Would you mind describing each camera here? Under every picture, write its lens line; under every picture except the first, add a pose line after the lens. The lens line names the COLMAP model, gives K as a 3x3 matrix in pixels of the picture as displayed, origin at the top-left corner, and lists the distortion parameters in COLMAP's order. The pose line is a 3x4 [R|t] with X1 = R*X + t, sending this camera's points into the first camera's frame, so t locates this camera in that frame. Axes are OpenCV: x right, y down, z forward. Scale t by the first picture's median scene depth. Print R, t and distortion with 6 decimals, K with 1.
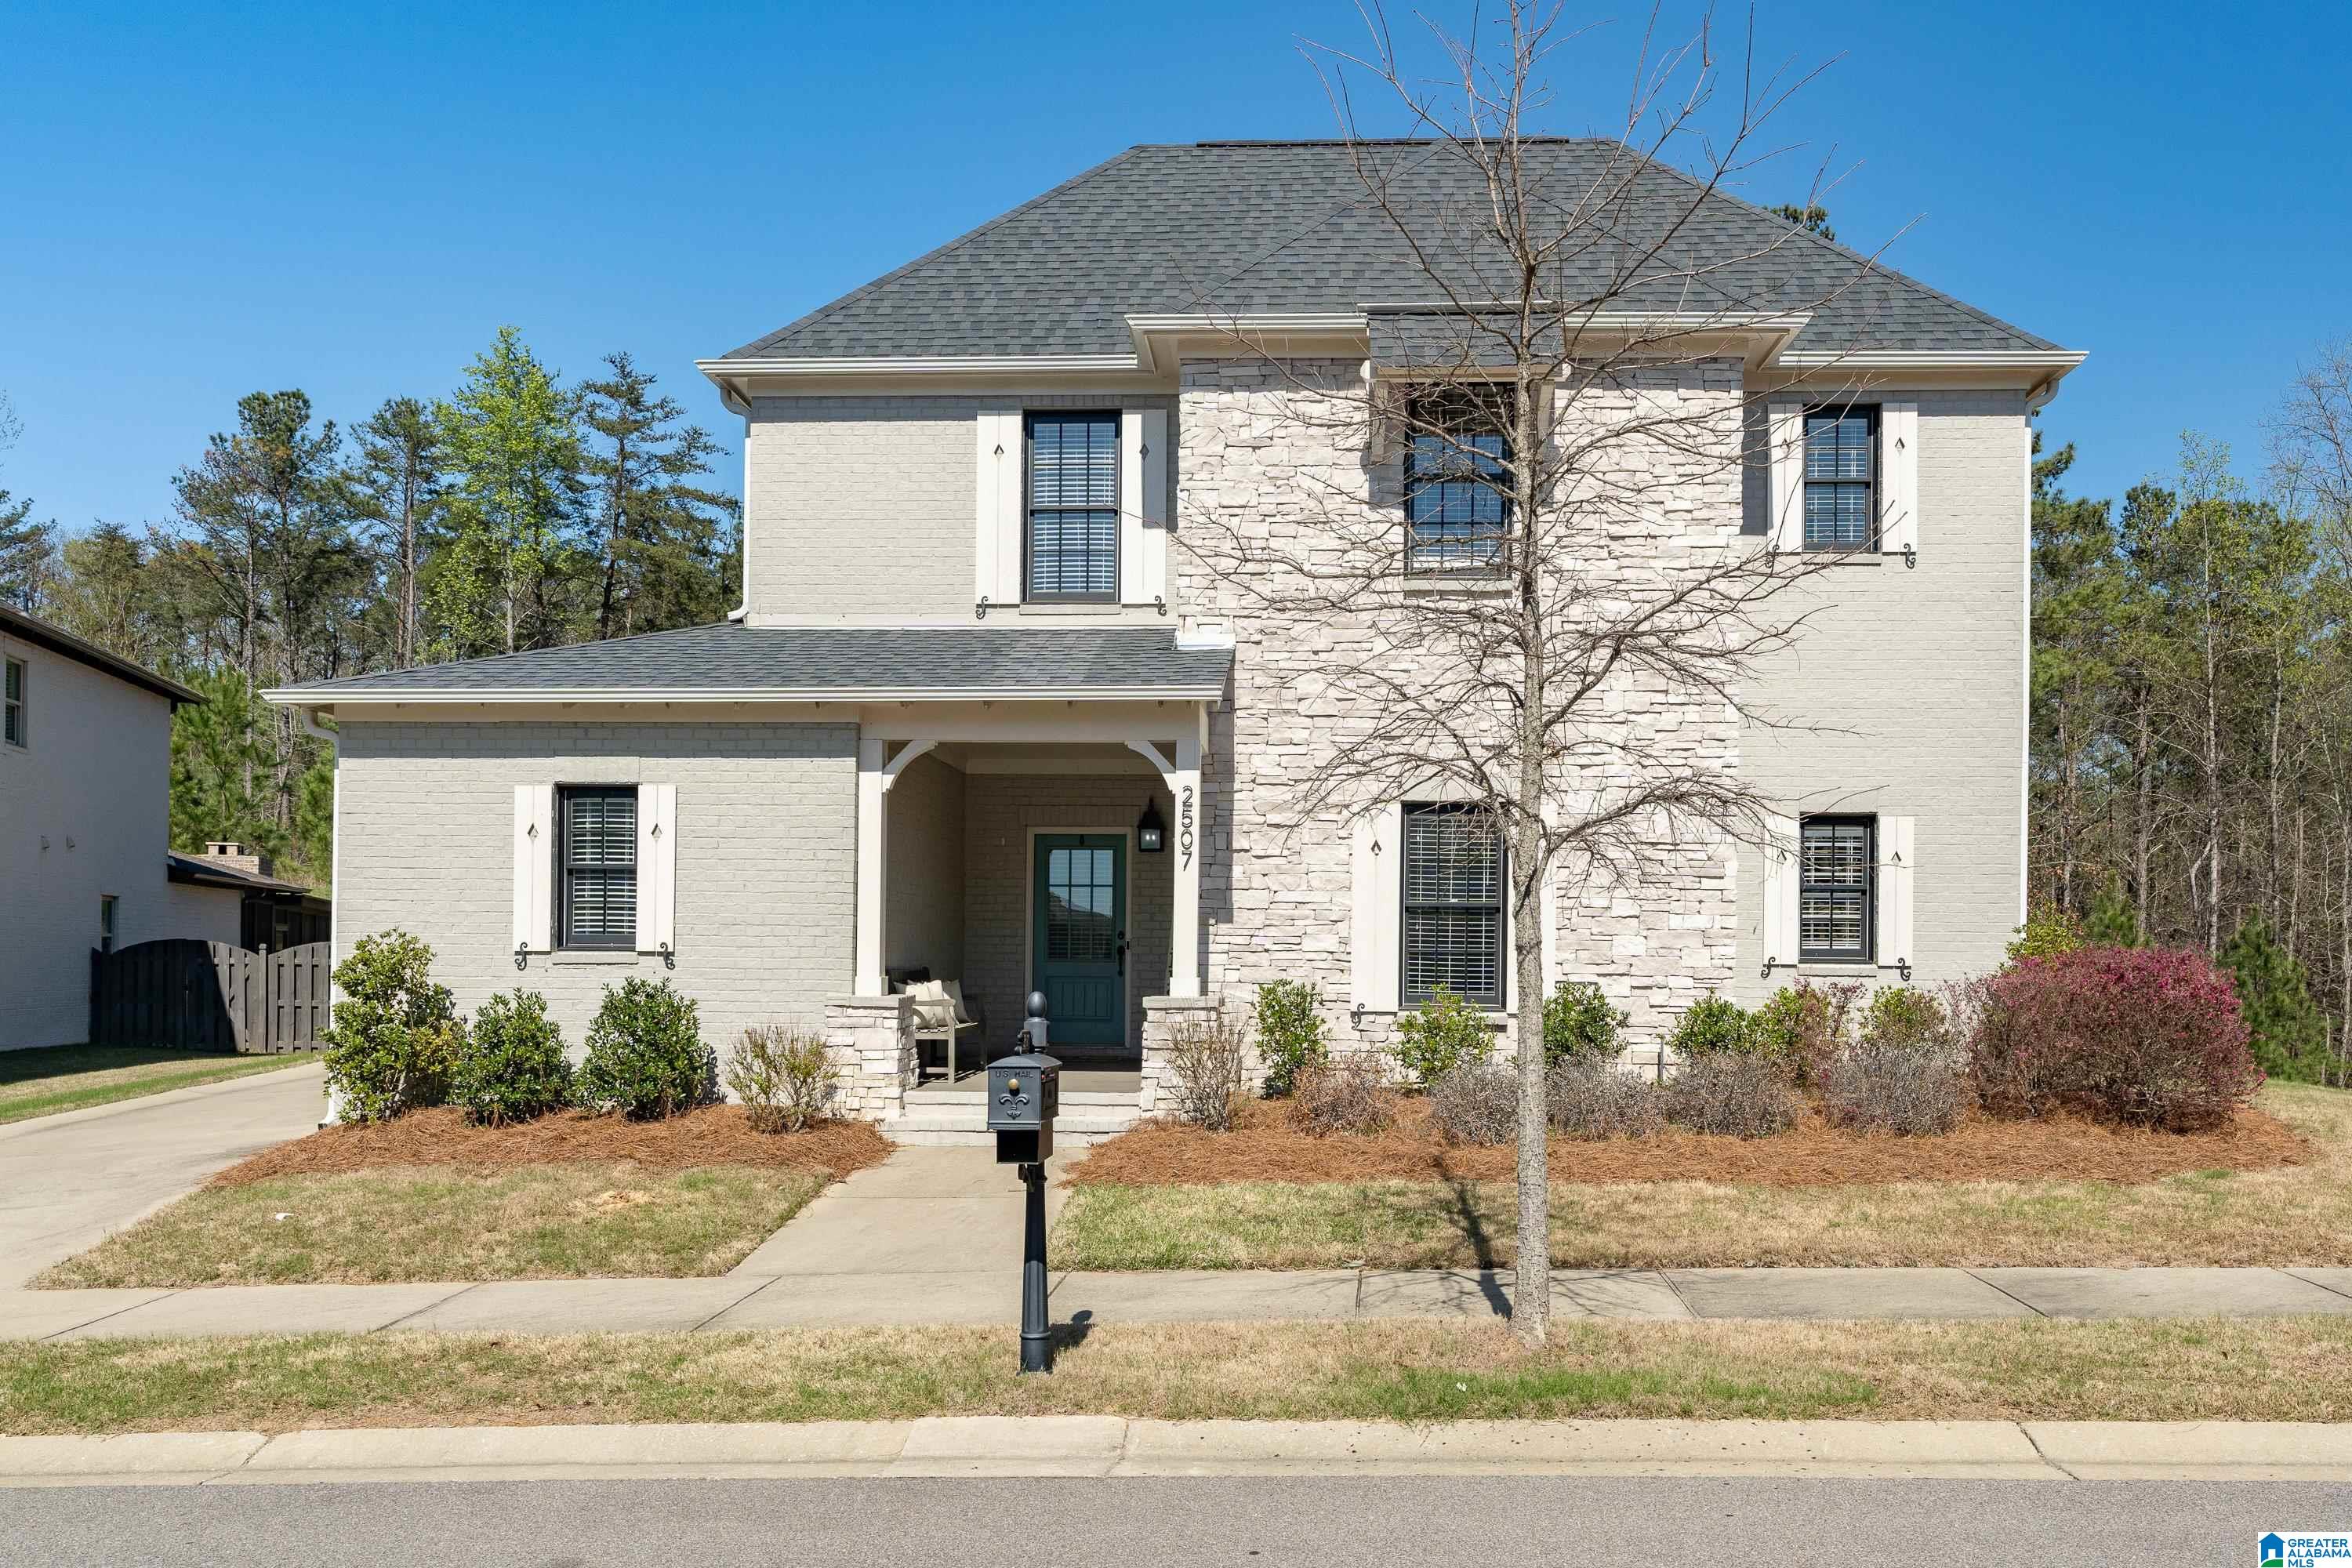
lens RADIAL K [[1830.3, 0, 1174.3], [0, 1830.3, 784.3], [0, 0, 1]] dist [-0.002150, -0.000035]
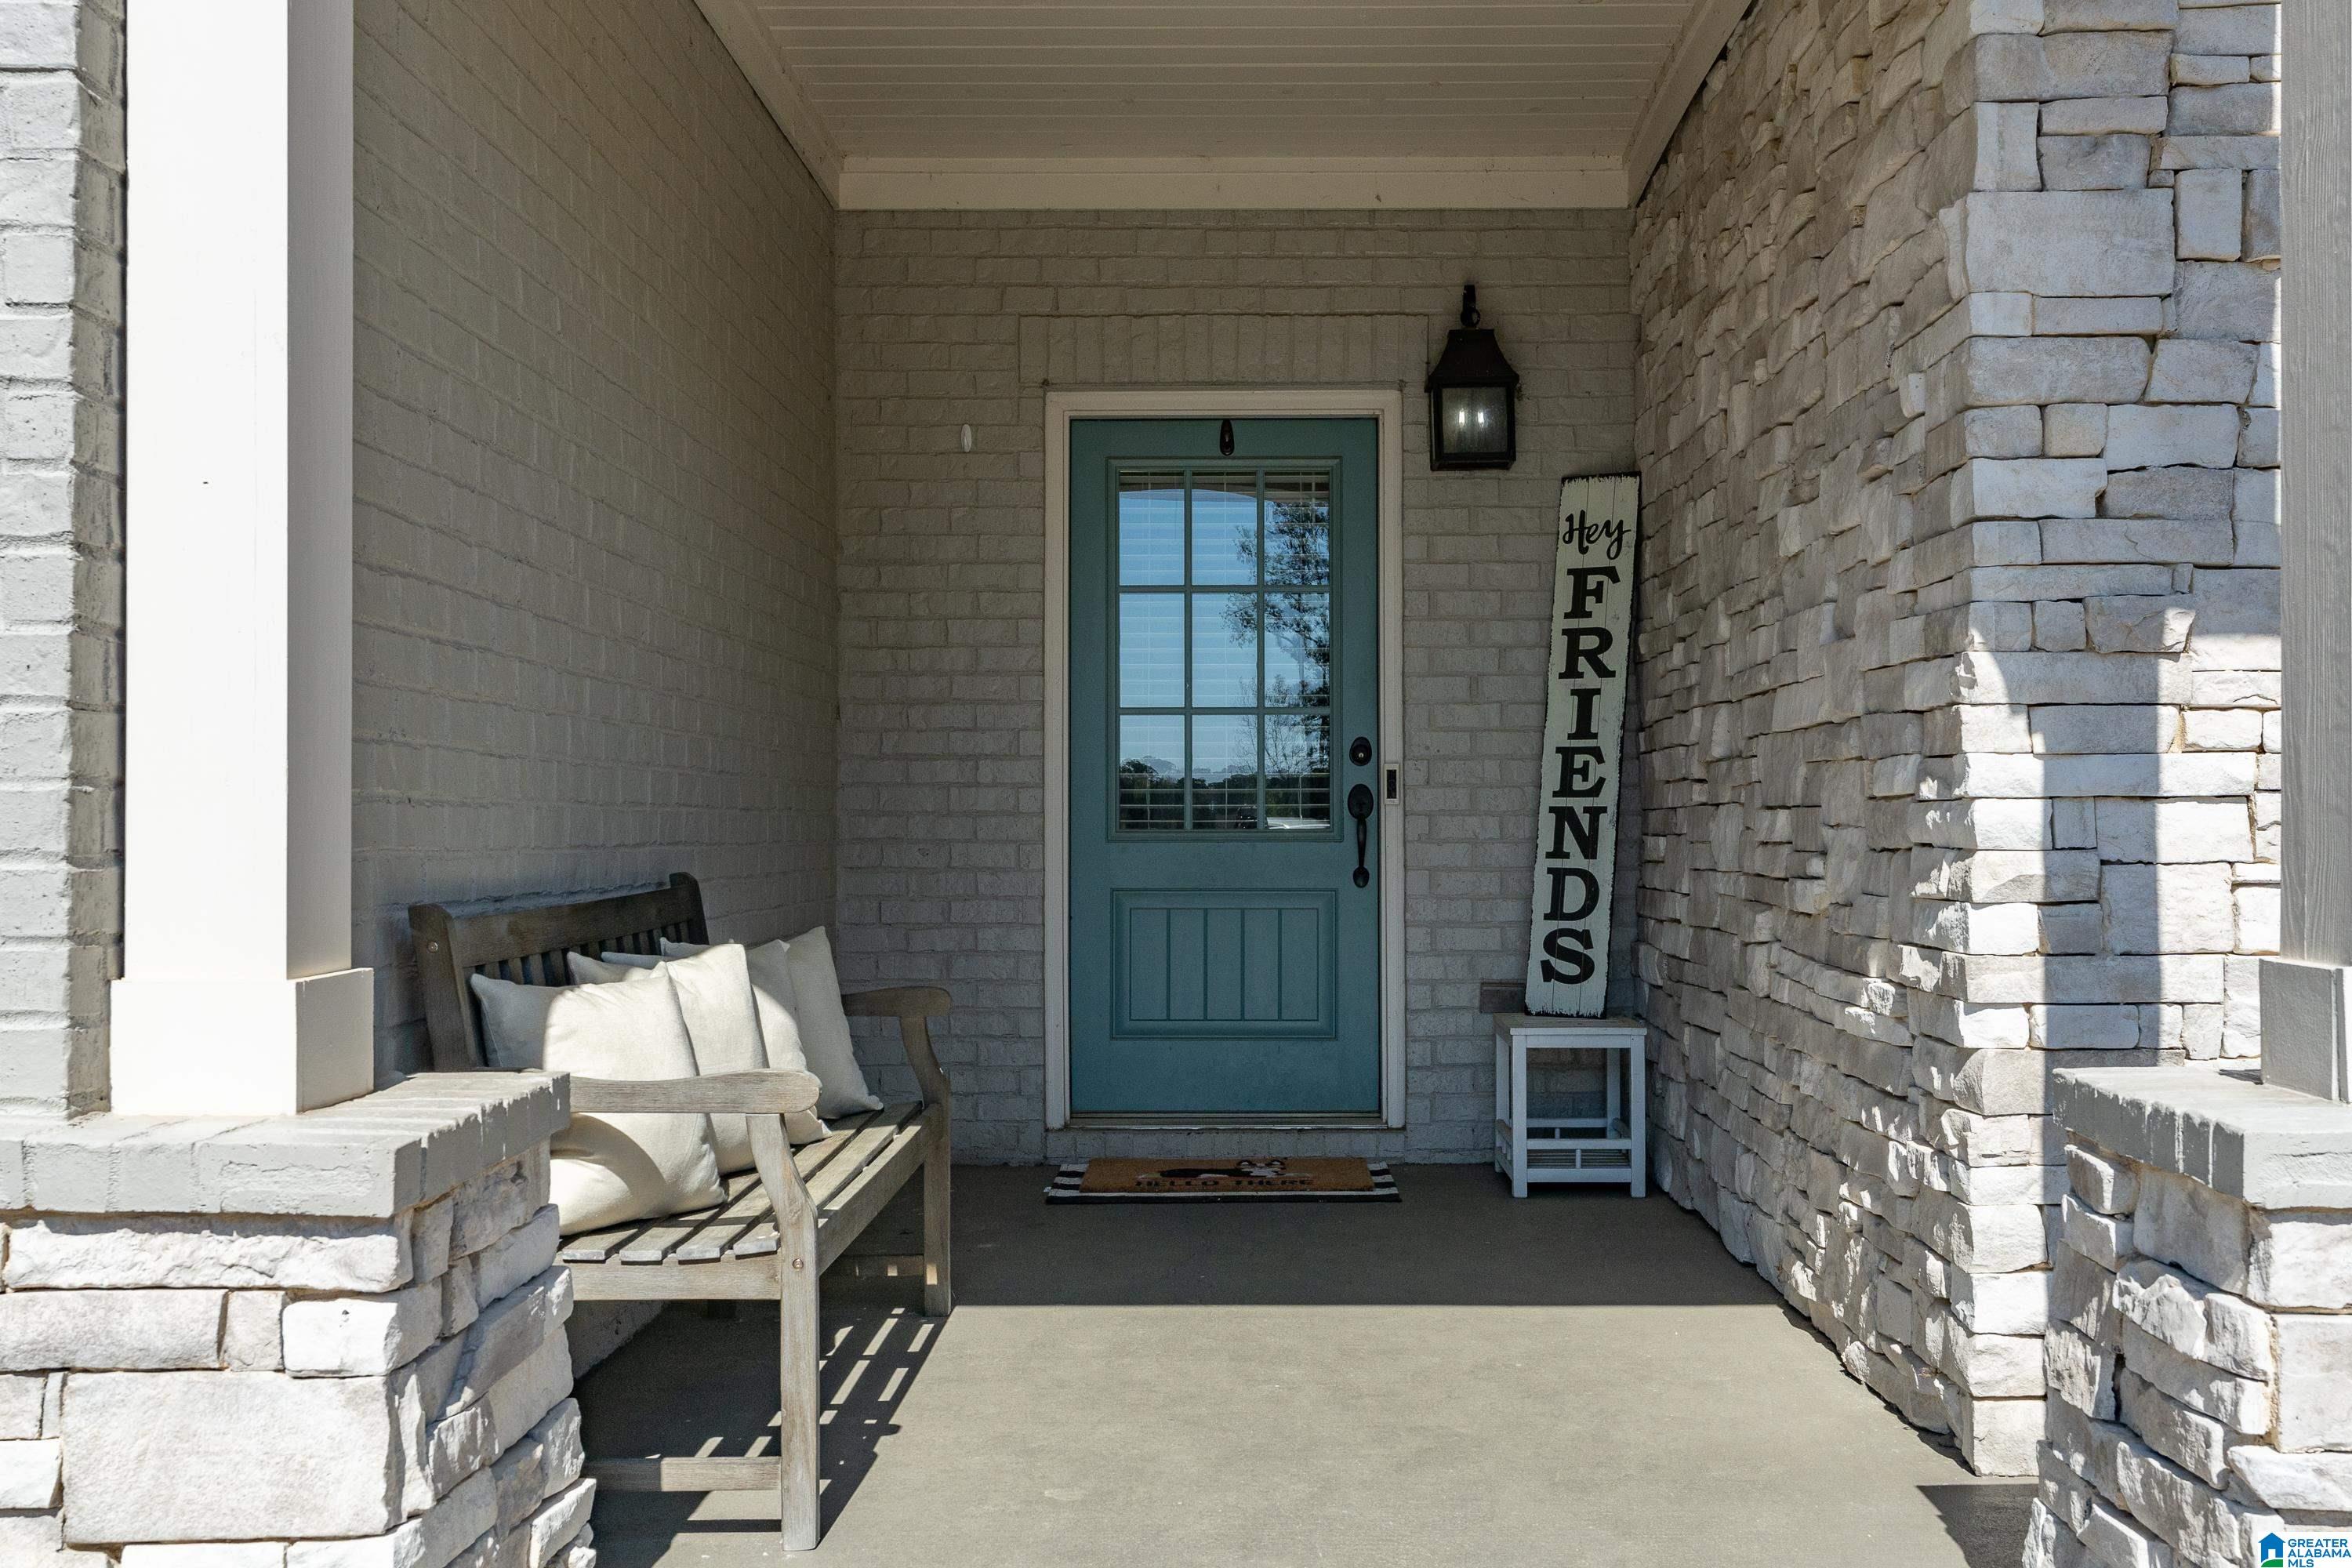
lens RADIAL K [[2239.3, 0, 1175.4], [0, 2239.3, 781.9], [0, 0, 1]] dist [0.000898, 0.000000]
pose [[0.999053, -0.006193, 0.043056, -0.086738], [0.002780, 0.996881, 0.078868, 0.066672], [-0.043410, -0.078674, 0.995955, 0.725694]]
